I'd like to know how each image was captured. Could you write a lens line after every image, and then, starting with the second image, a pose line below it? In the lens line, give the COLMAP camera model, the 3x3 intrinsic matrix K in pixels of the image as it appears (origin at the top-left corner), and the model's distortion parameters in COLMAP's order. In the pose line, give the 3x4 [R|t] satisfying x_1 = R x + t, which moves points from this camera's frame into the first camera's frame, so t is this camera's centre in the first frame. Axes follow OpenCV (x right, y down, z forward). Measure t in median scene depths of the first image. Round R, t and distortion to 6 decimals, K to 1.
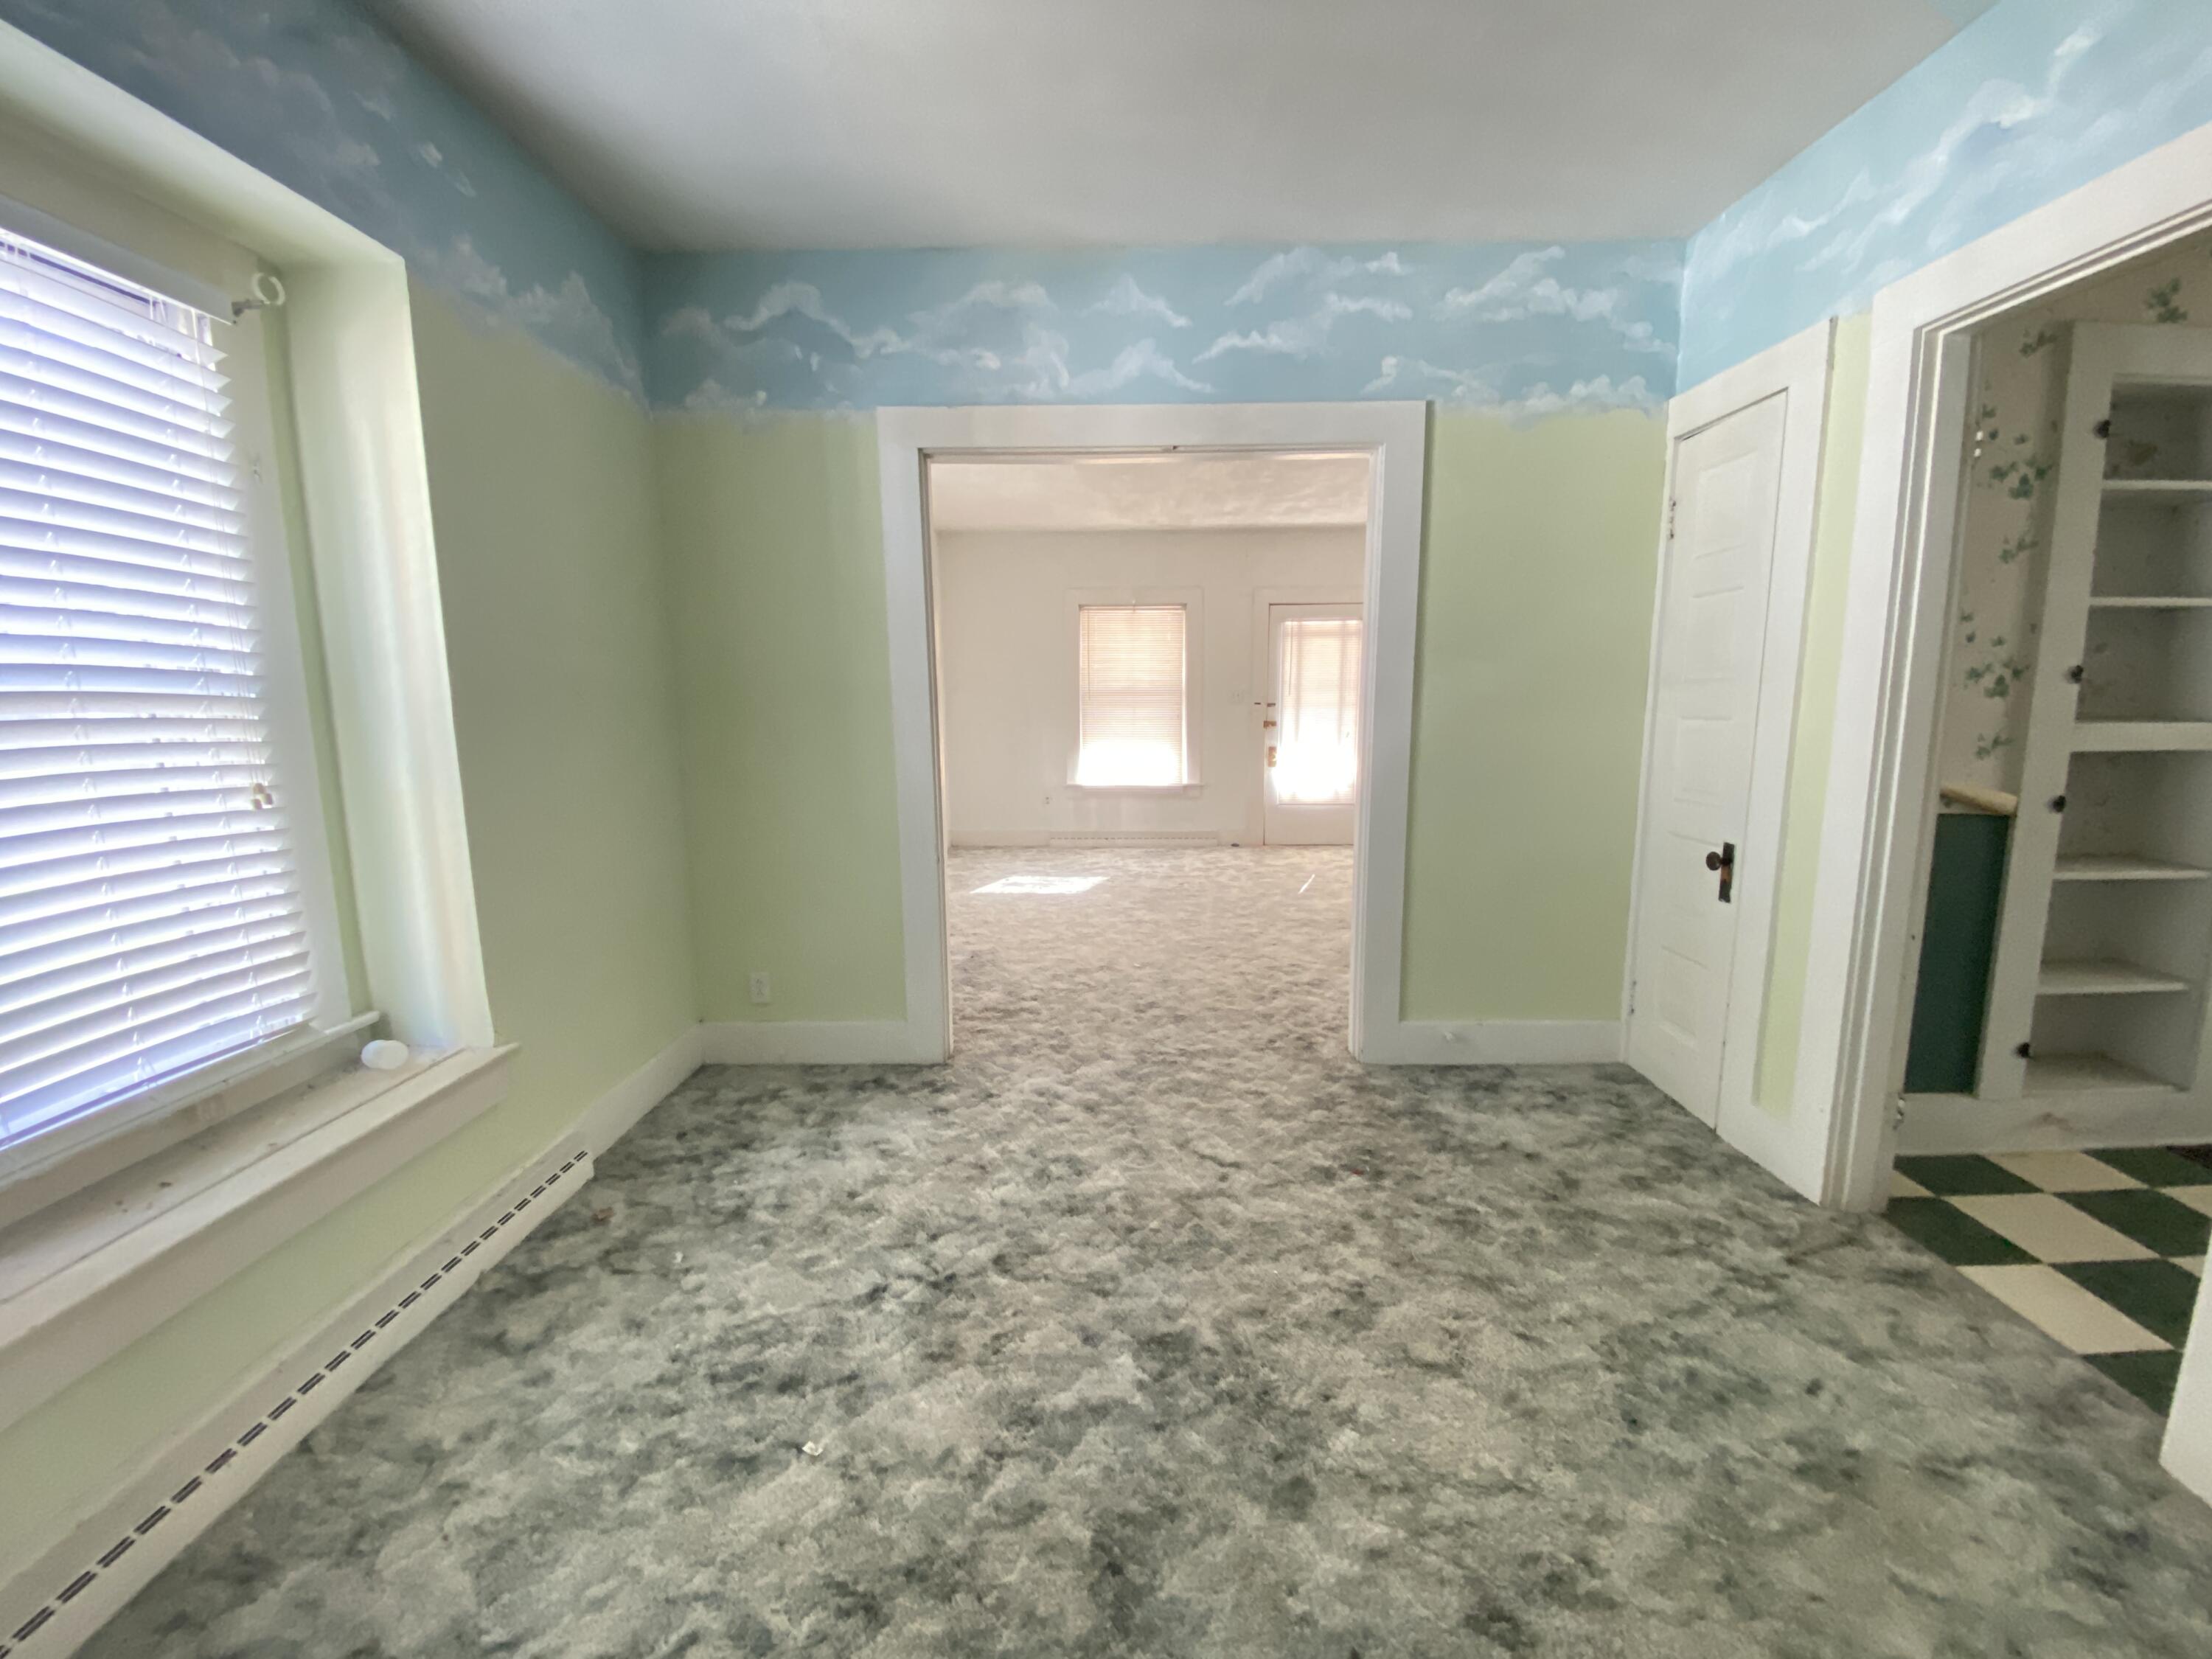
lens RADIAL K [[909.7, 0, 1106.0], [0, 909.7, 829.5], [0, 0, 1]] dist [0.000248, -0.012198]
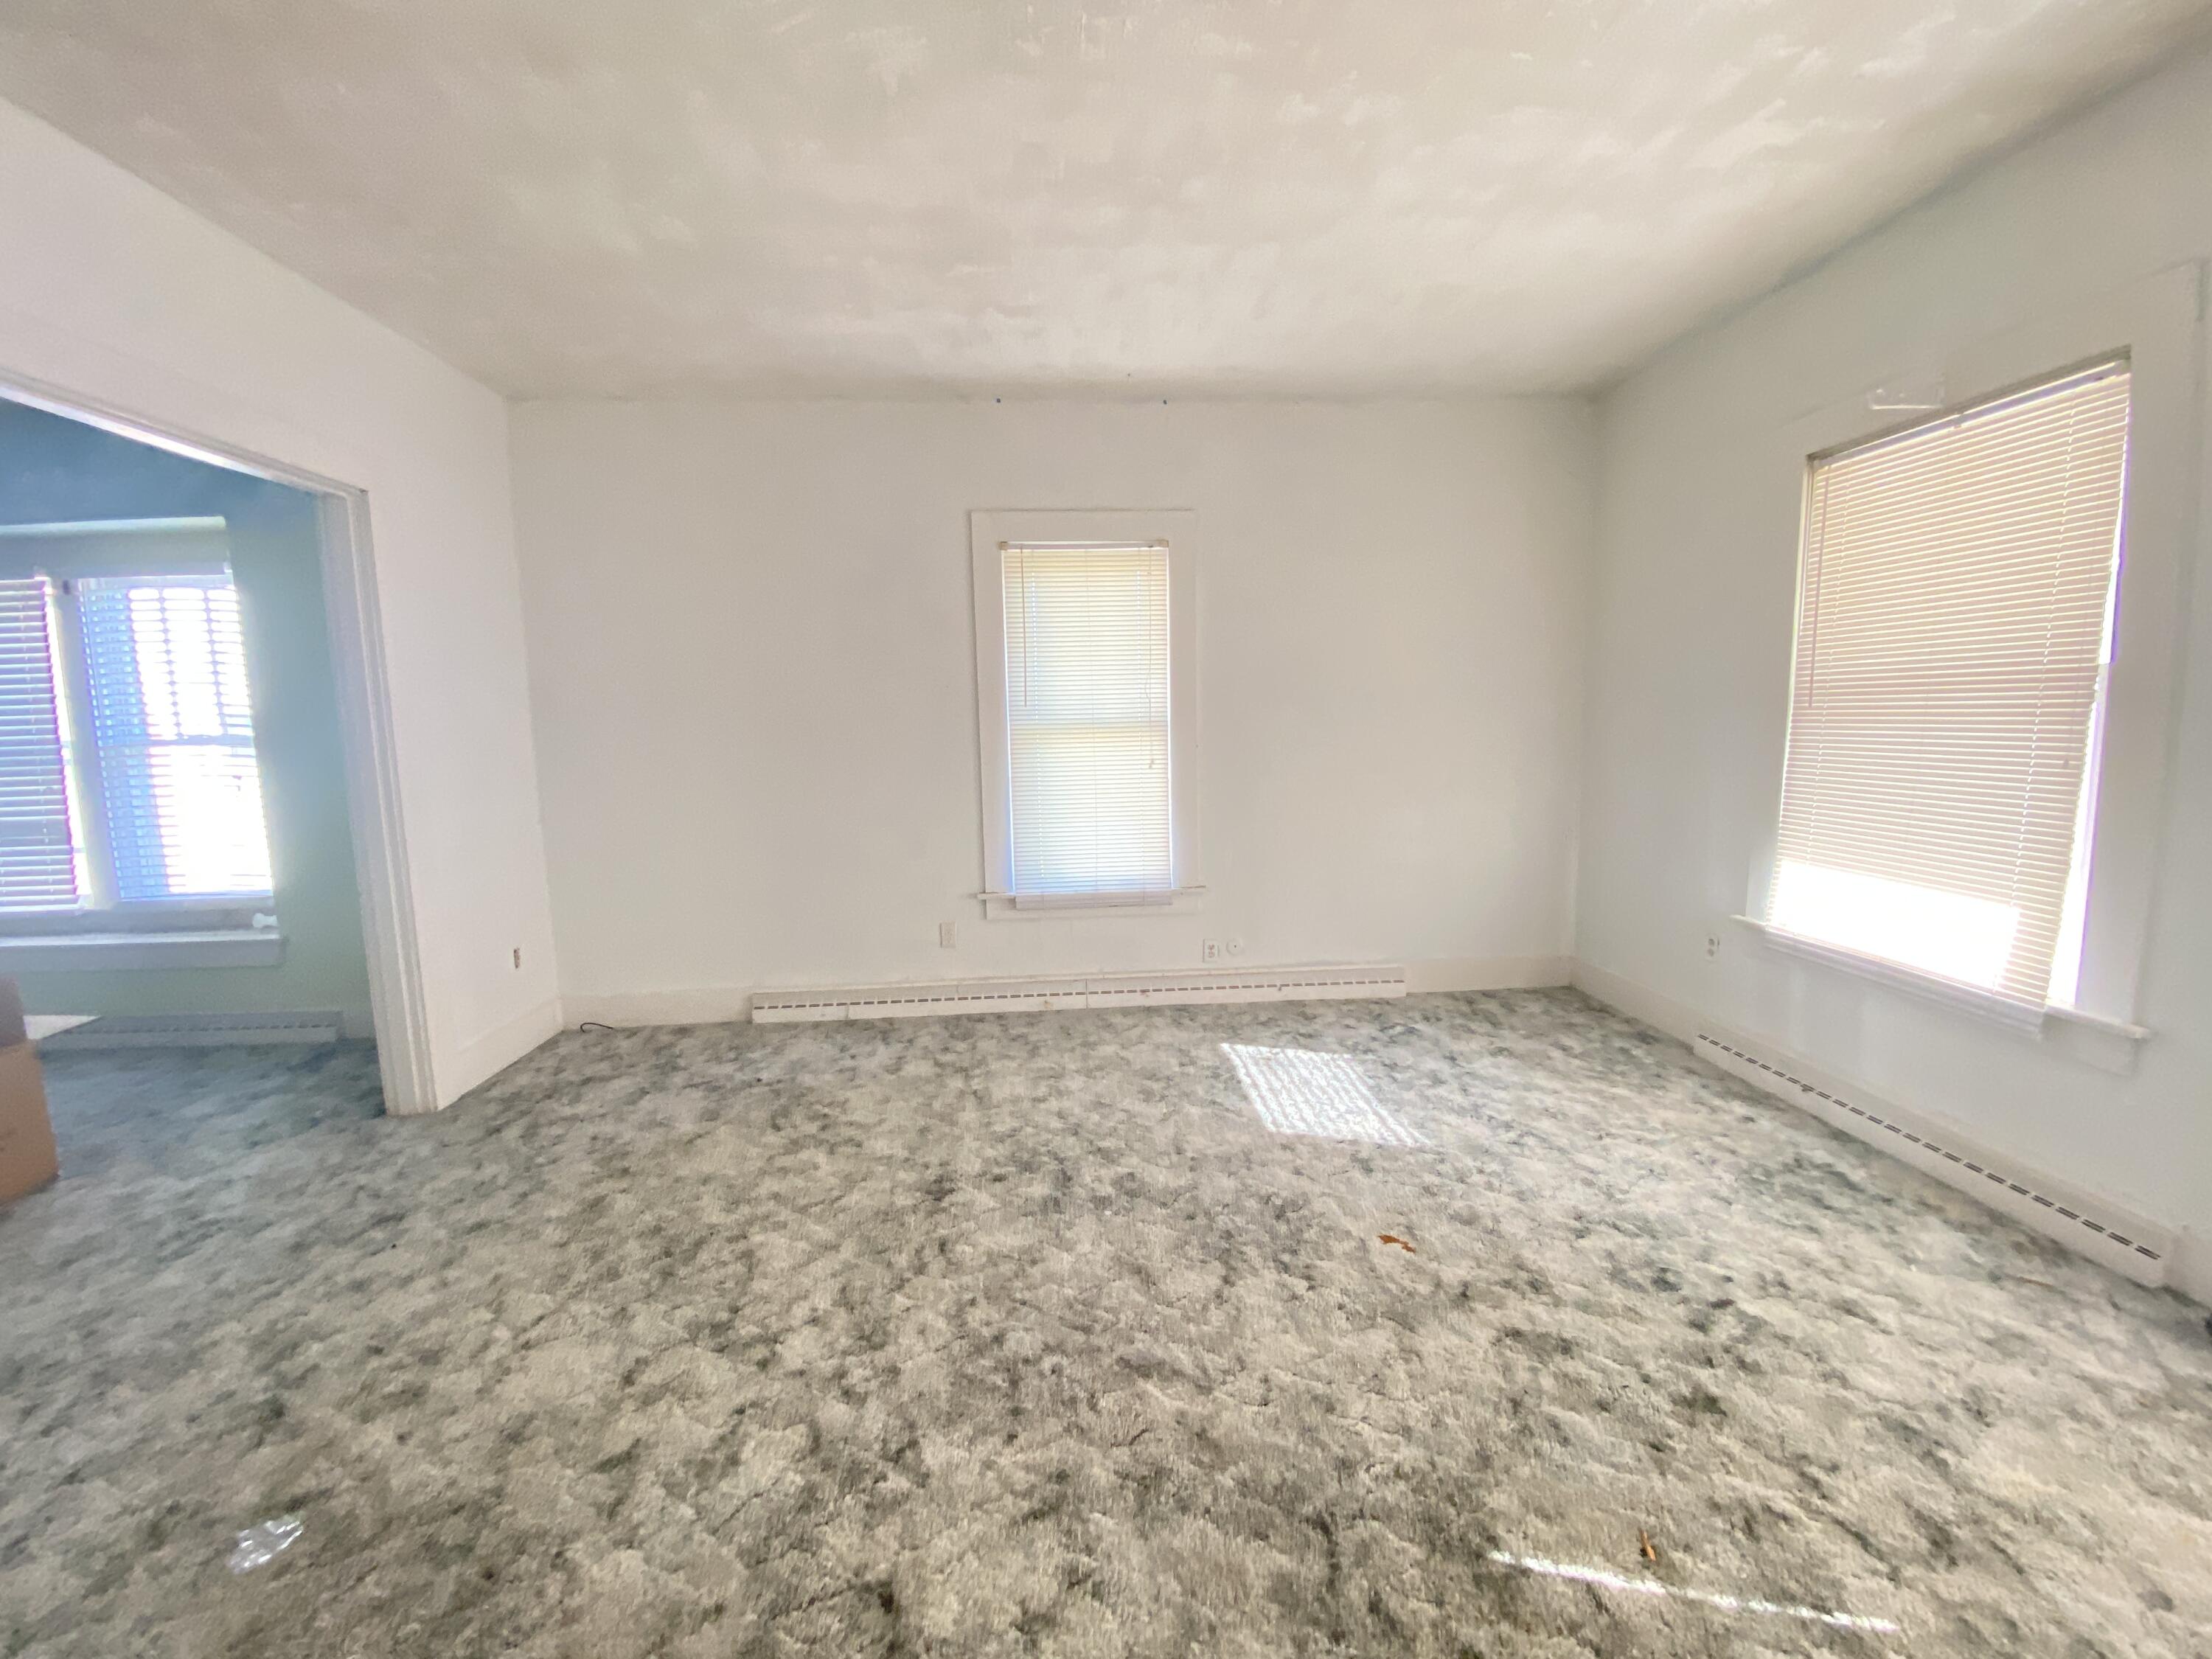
lens RADIAL K [[909.7, 0, 1106.0], [0, 909.7, 829.5], [0, 0, 1]] dist [0.000248, -0.012198]
pose [[0.073727, 0.127466, -0.989099, 0.979865], [-0.116804, 0.986076, 0.118370, -0.305589], [0.990415, 0.106804, 0.087589, 2.041289]]
